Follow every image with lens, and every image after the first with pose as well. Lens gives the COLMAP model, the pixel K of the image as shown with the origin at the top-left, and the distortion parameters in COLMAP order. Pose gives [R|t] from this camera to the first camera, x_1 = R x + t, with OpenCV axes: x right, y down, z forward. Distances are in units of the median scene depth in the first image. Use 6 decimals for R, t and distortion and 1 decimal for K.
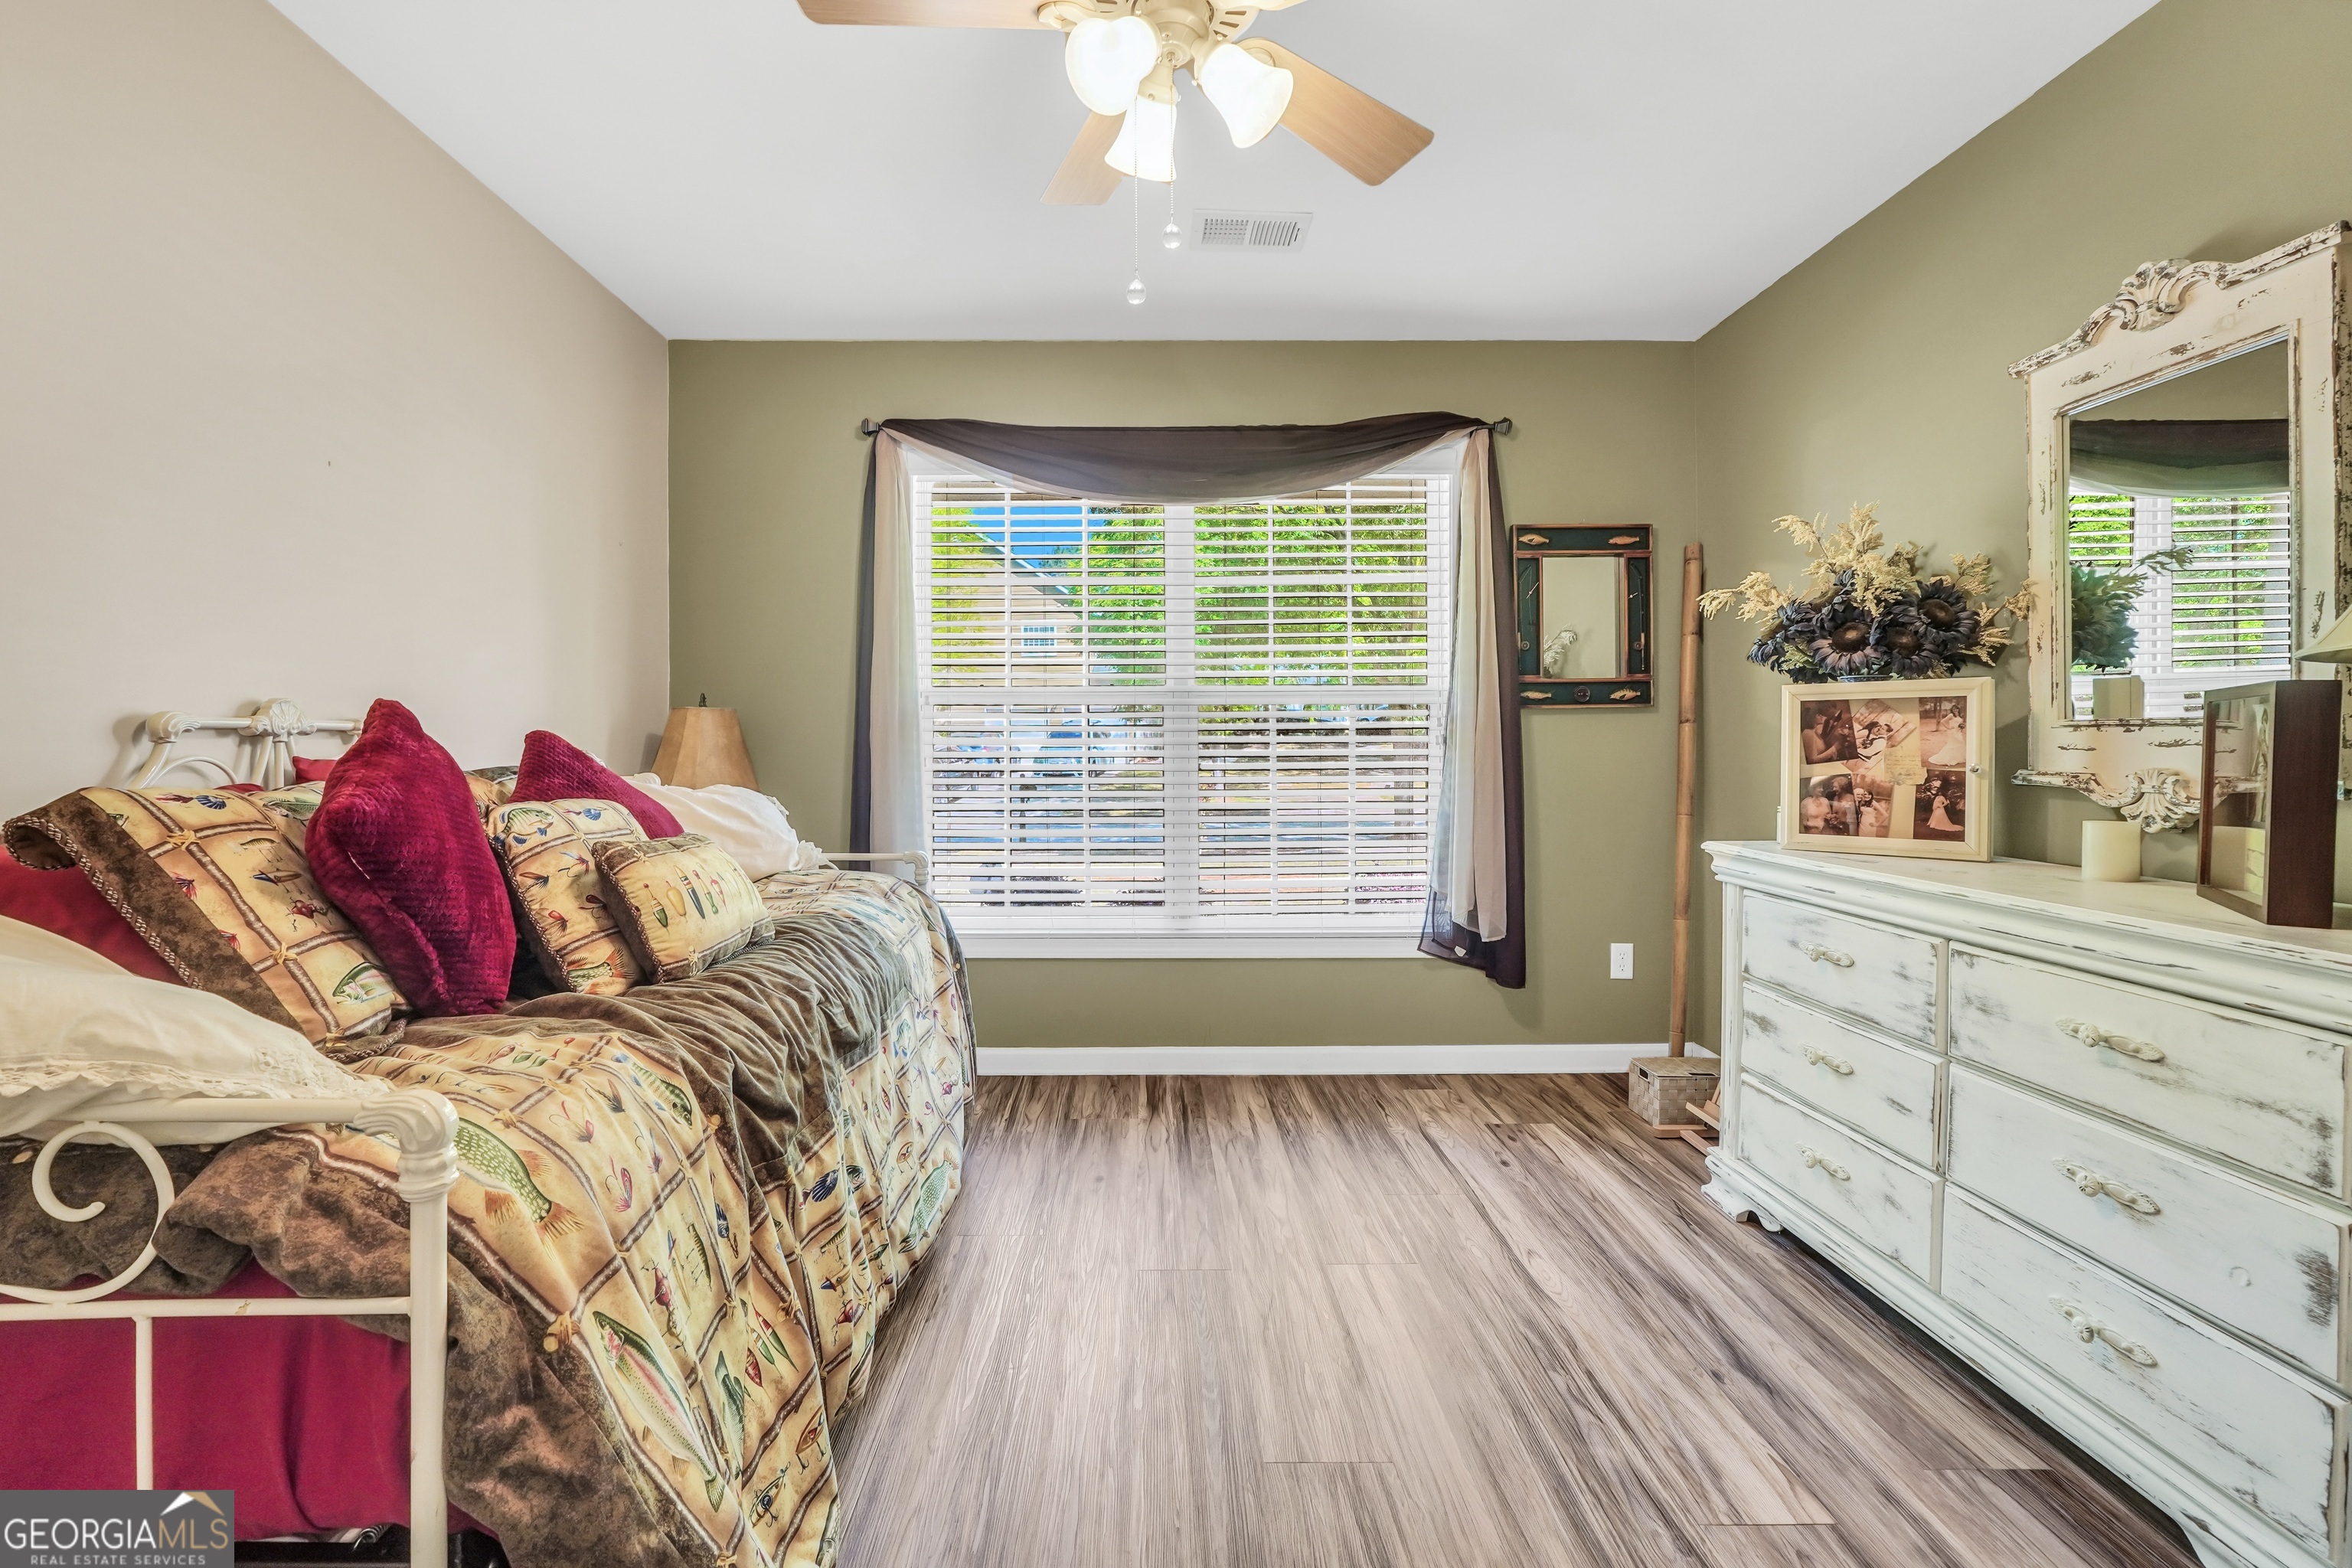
lens RADIAL K [[1015.1, 0, 1170.4], [0, 1015.1, 756.0], [0, 0, 1]] dist [-0.020088, 0.007484]
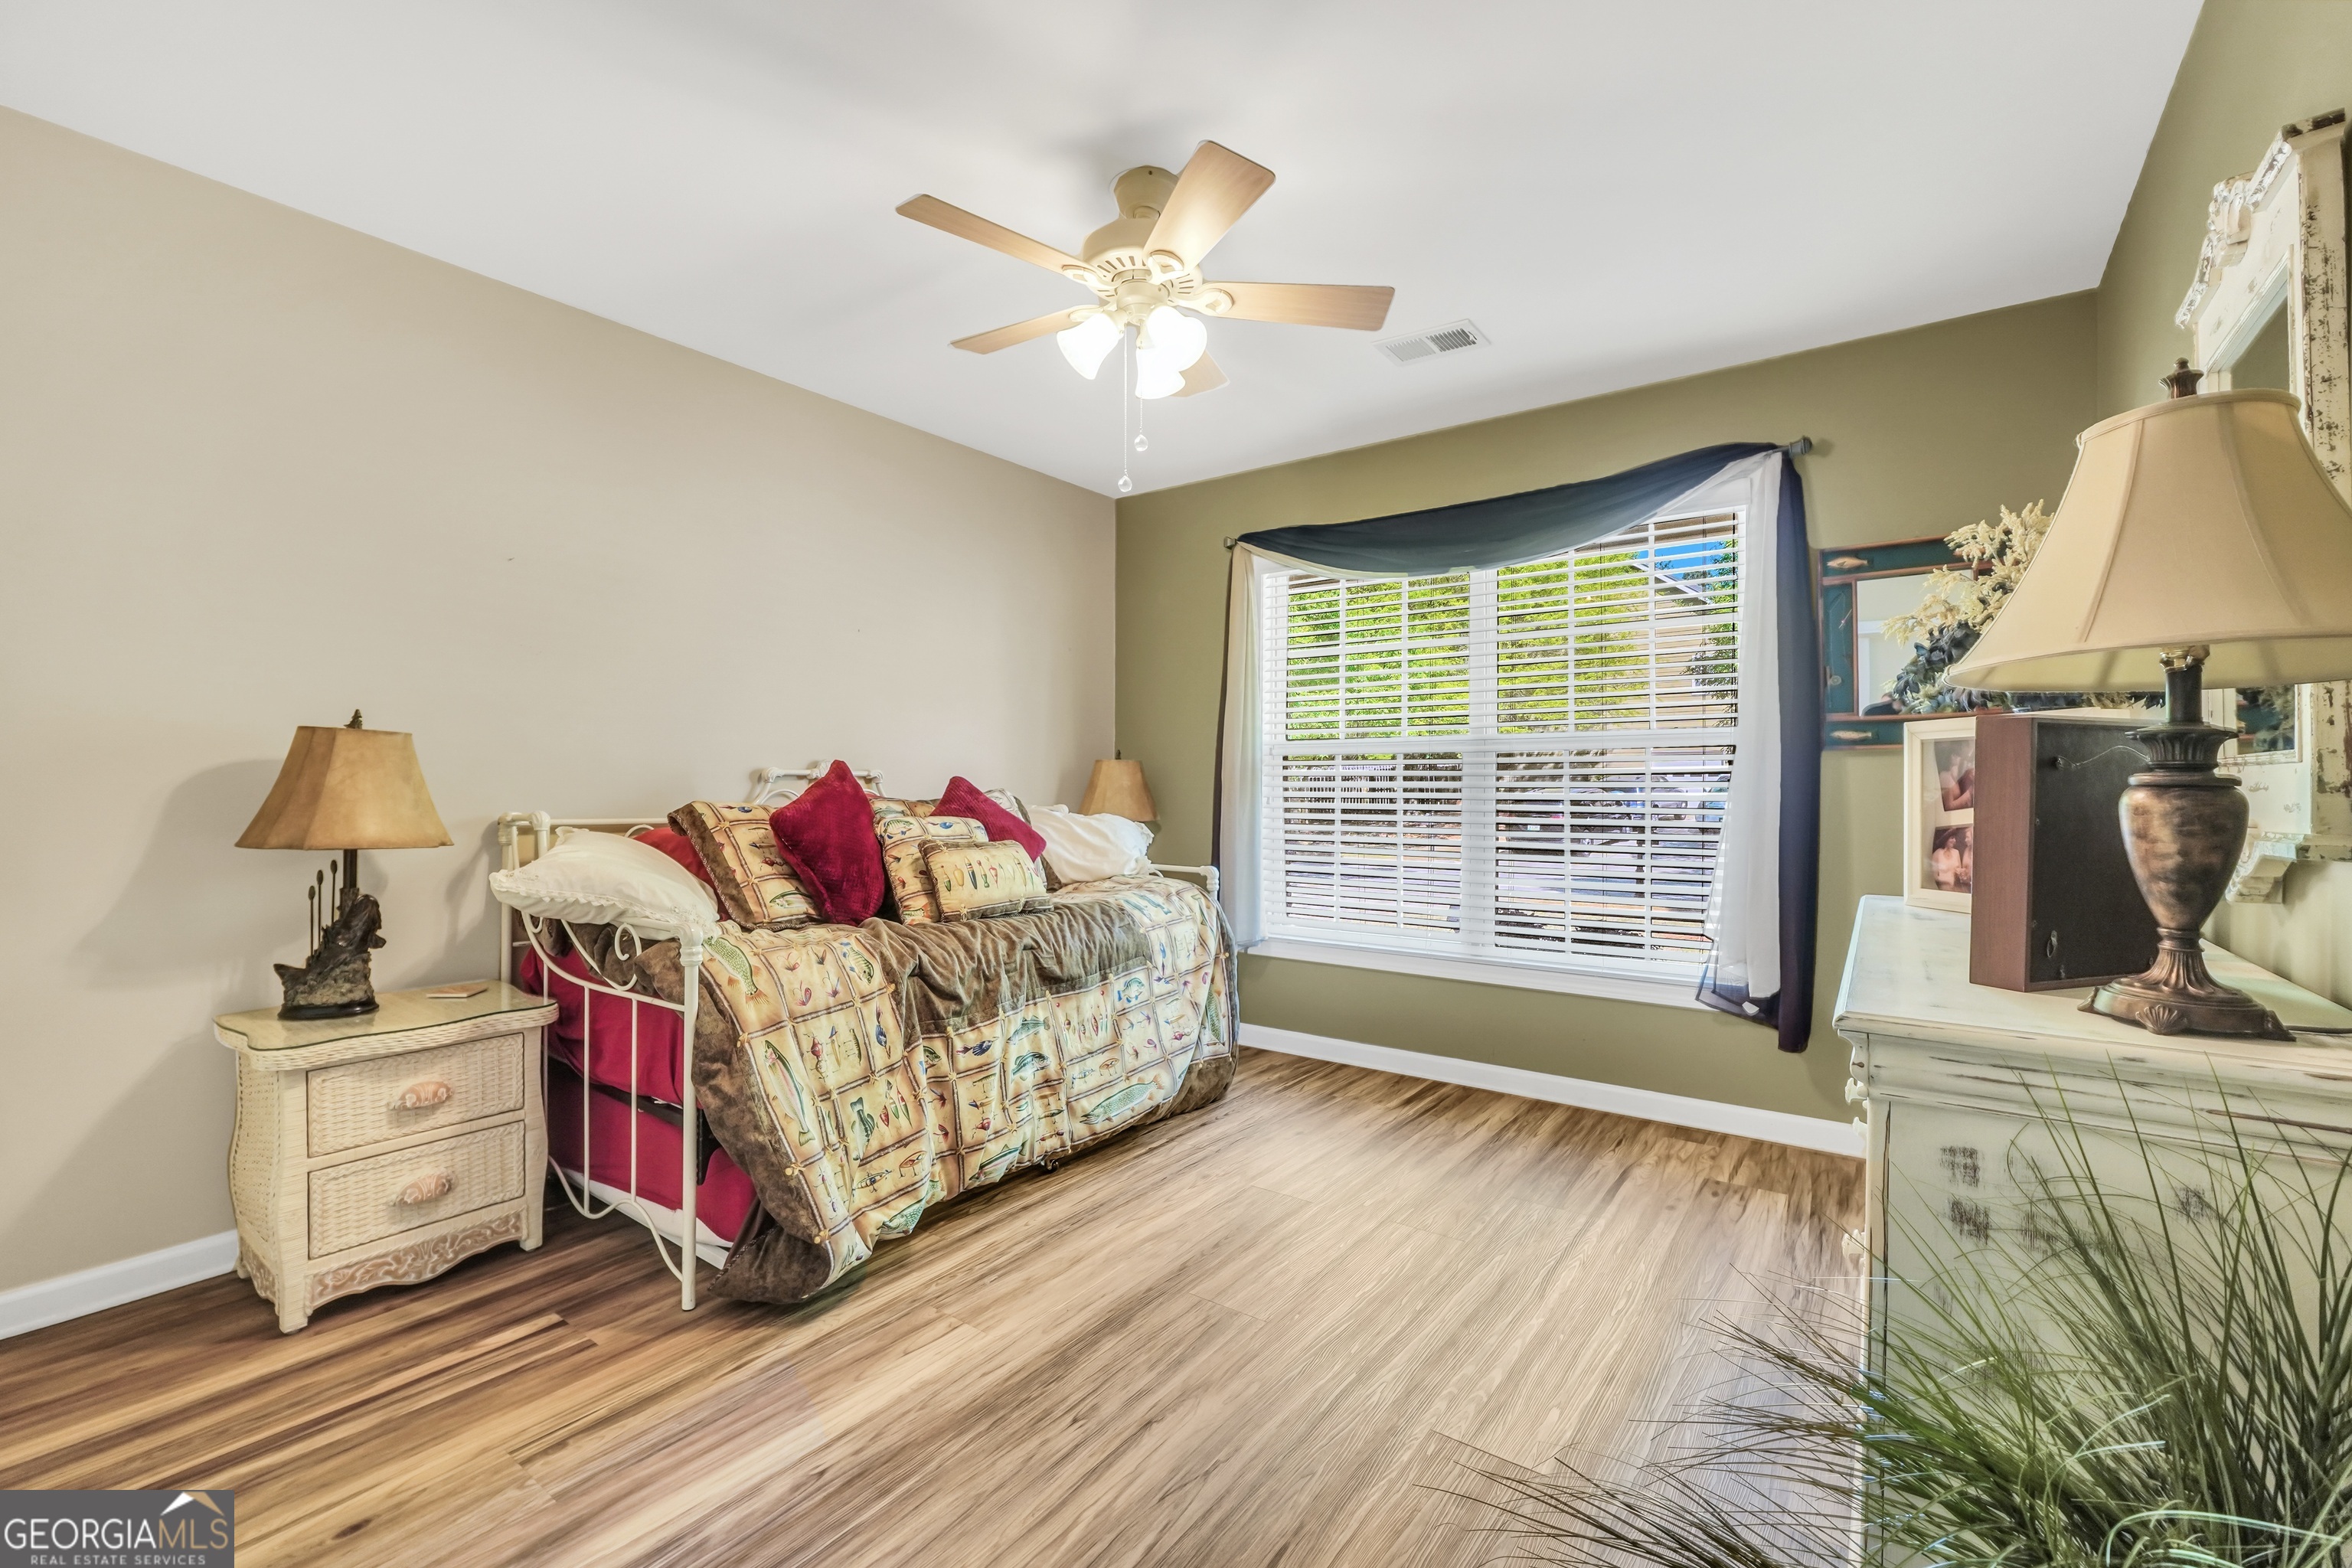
lens RADIAL K [[981.6, 0, 1174.7], [0, 981.6, 787.9], [0, 0, 1]] dist [-0.022030, 0.007572]
pose [[0.804467, 0.005462, -0.593972, 0.644560], [-0.012597, 0.999890, -0.007866, 0.002428], [0.593863, 0.013810, 0.804447, -0.089776]]
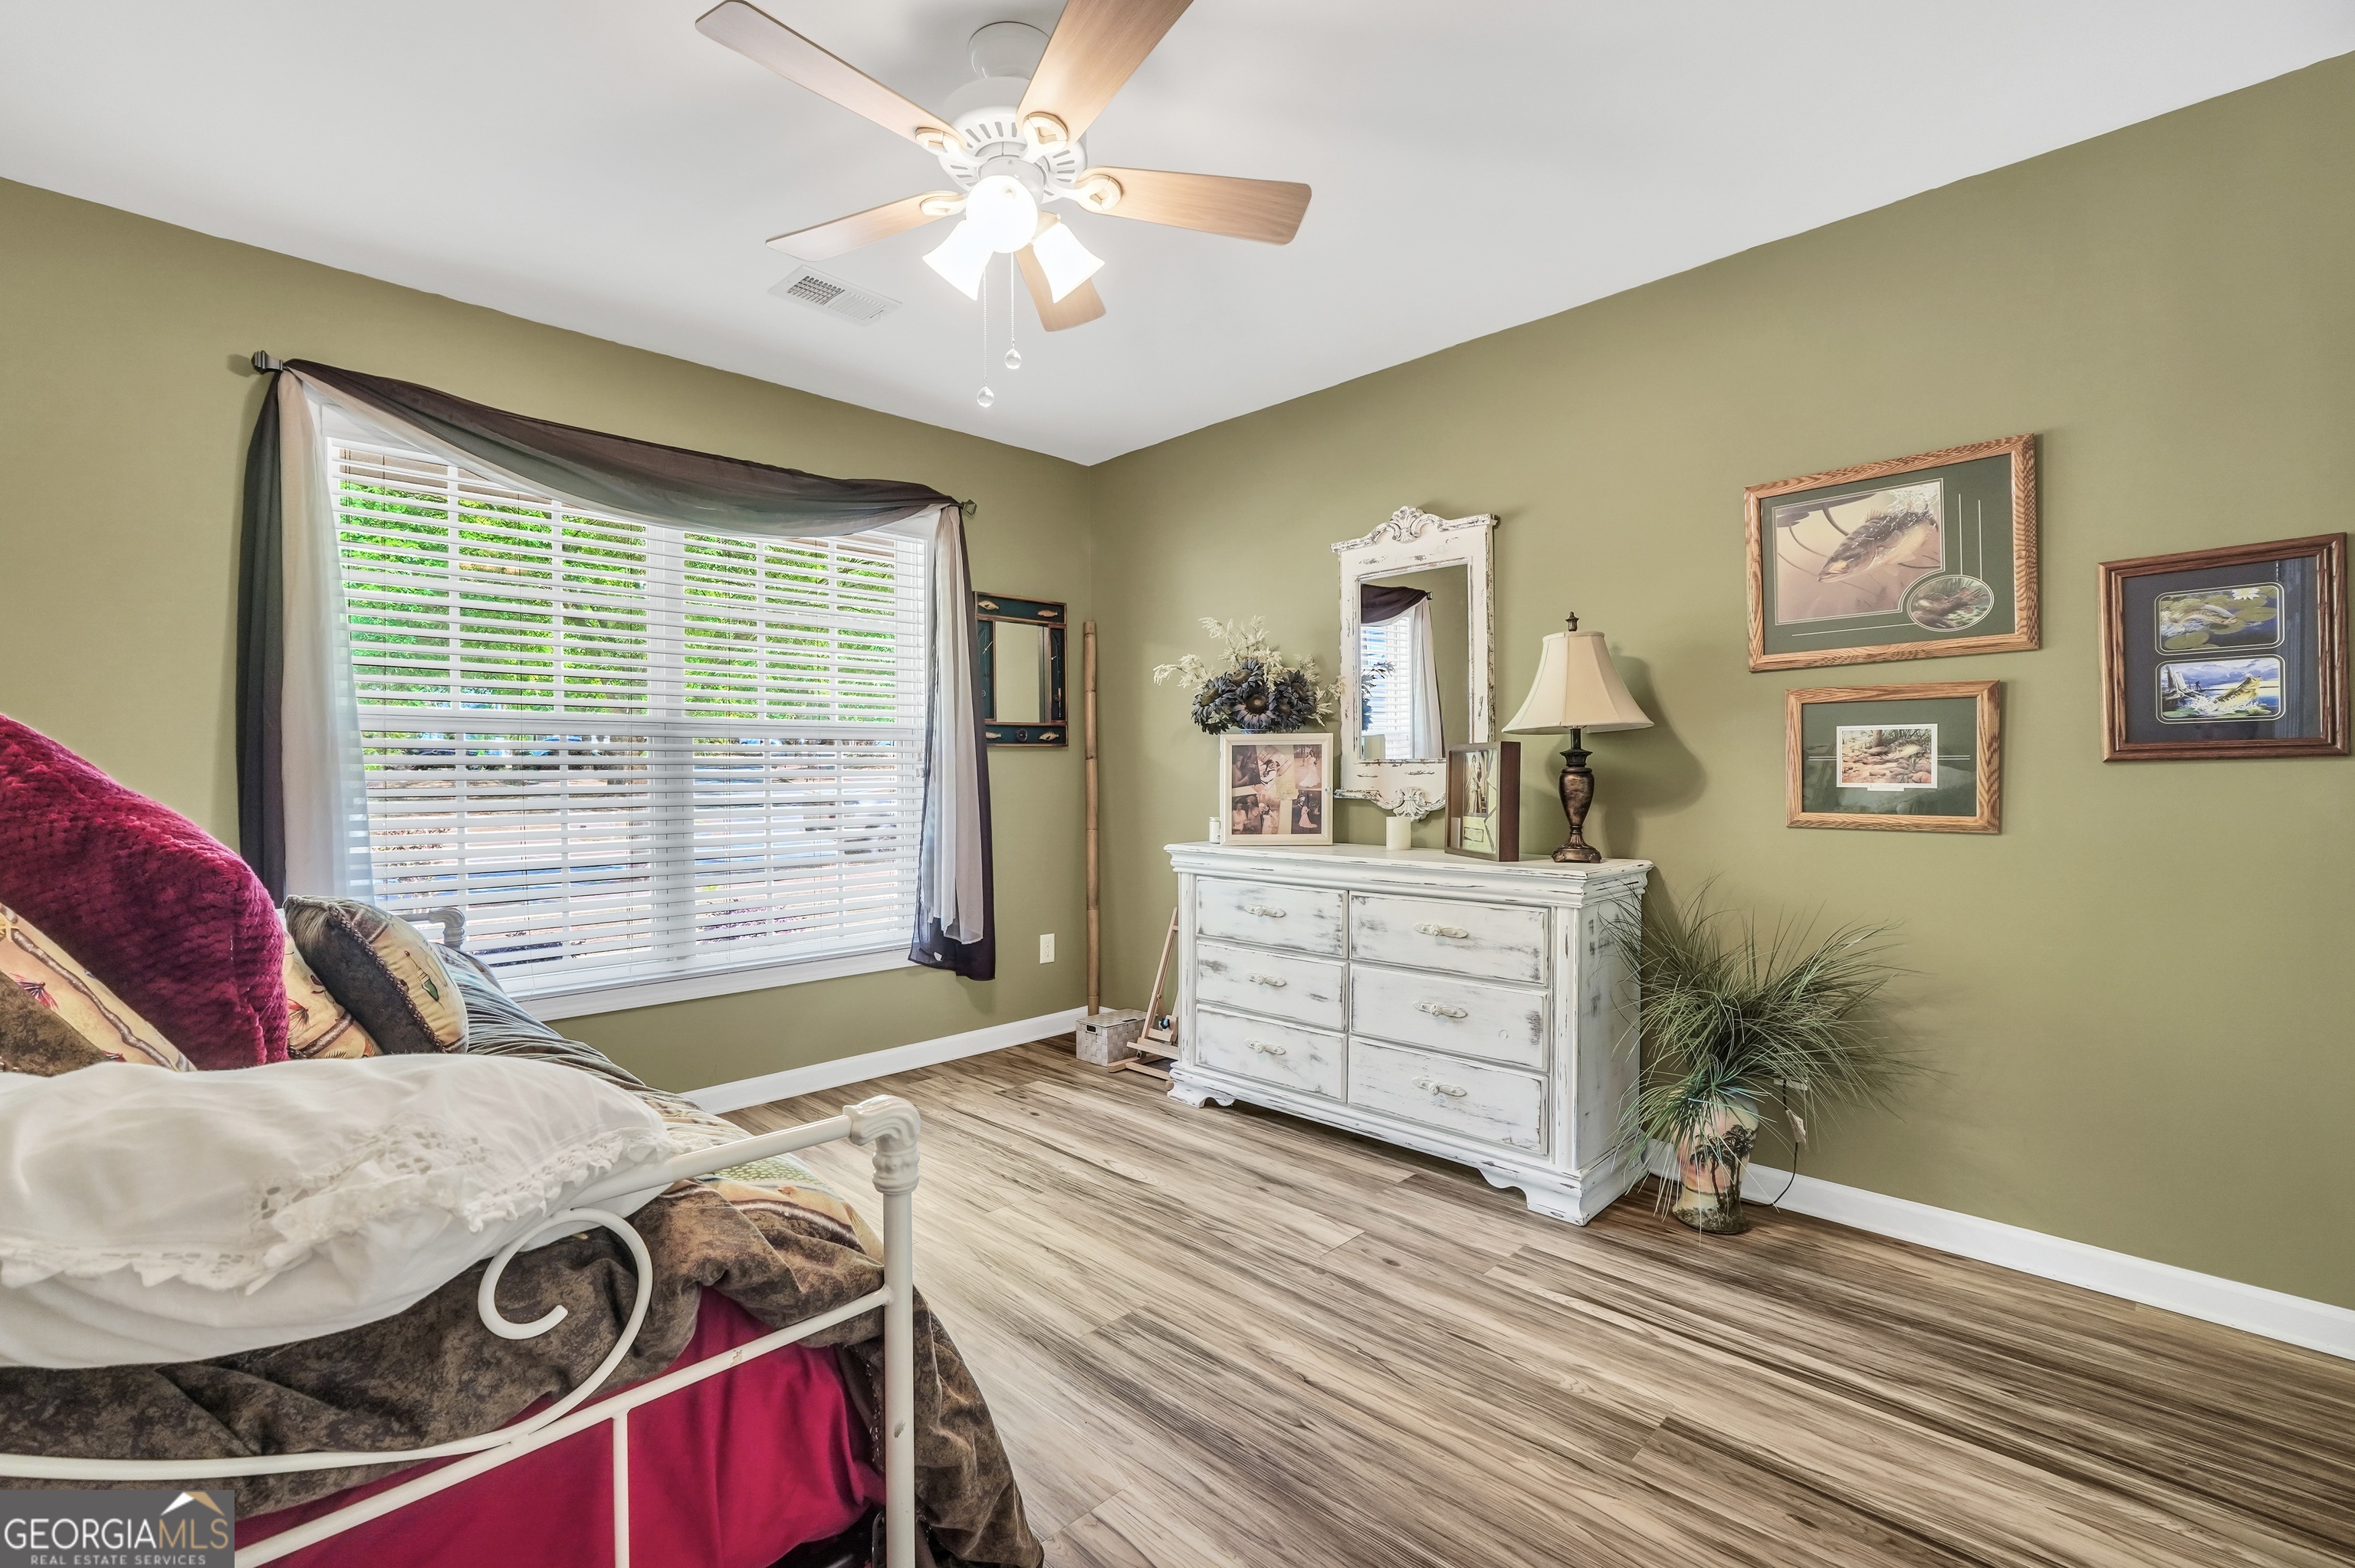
lens RADIAL K [[982.7, 0, 1176.2], [0, 982.7, 787.9], [0, 0, 1]] dist [-0.022030, 0.007572]
pose [[0.725368, -0.013153, 0.688236, -0.463430], [0.014114, 0.999891, 0.004233, 0.000842], [-0.688217, 0.006643, 0.725475, 0.007727]]
